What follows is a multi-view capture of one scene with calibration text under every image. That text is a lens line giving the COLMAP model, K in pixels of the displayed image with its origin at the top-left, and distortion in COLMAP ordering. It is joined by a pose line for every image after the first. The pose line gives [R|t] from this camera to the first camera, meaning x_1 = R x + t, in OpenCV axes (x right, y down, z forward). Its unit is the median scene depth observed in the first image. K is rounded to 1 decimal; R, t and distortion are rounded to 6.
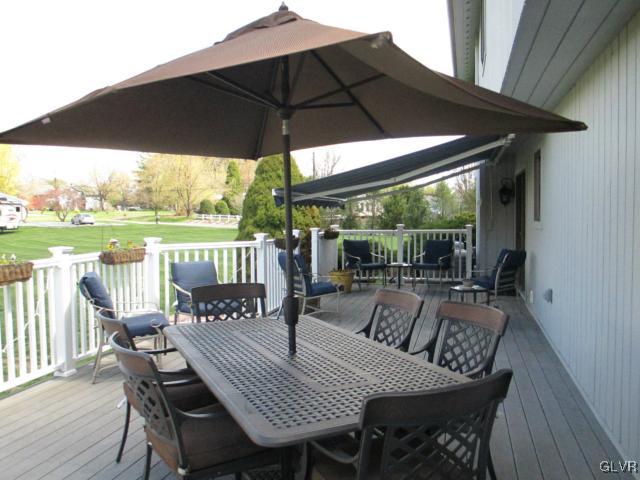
lens RADIAL K [[539.8, 0, 320.0], [0, 539.8, 240.0], [0, 0, 1]] dist [-0.041302, 0.002678]
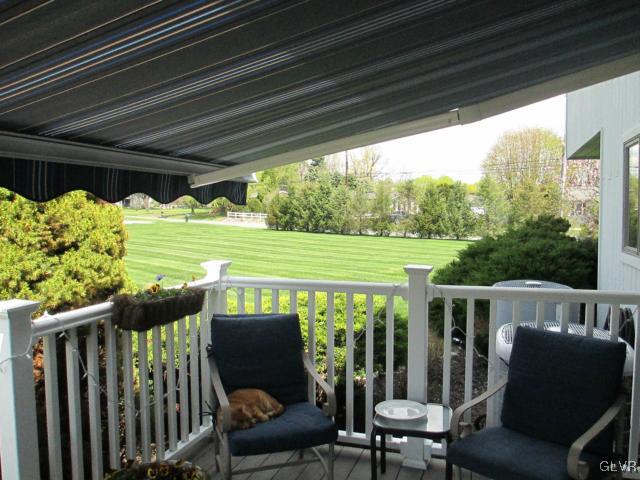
lens RADIAL K [[539.8, 0, 320.0], [0, 539.8, 240.0], [0, 0, 1]] dist [-0.041302, 0.002678]
pose [[0.997496, 0.012515, -0.069608, 0.119356], [-0.012361, 0.999920, 0.002644, -0.041940], [0.069636, -0.001777, 0.997571, 0.716135]]
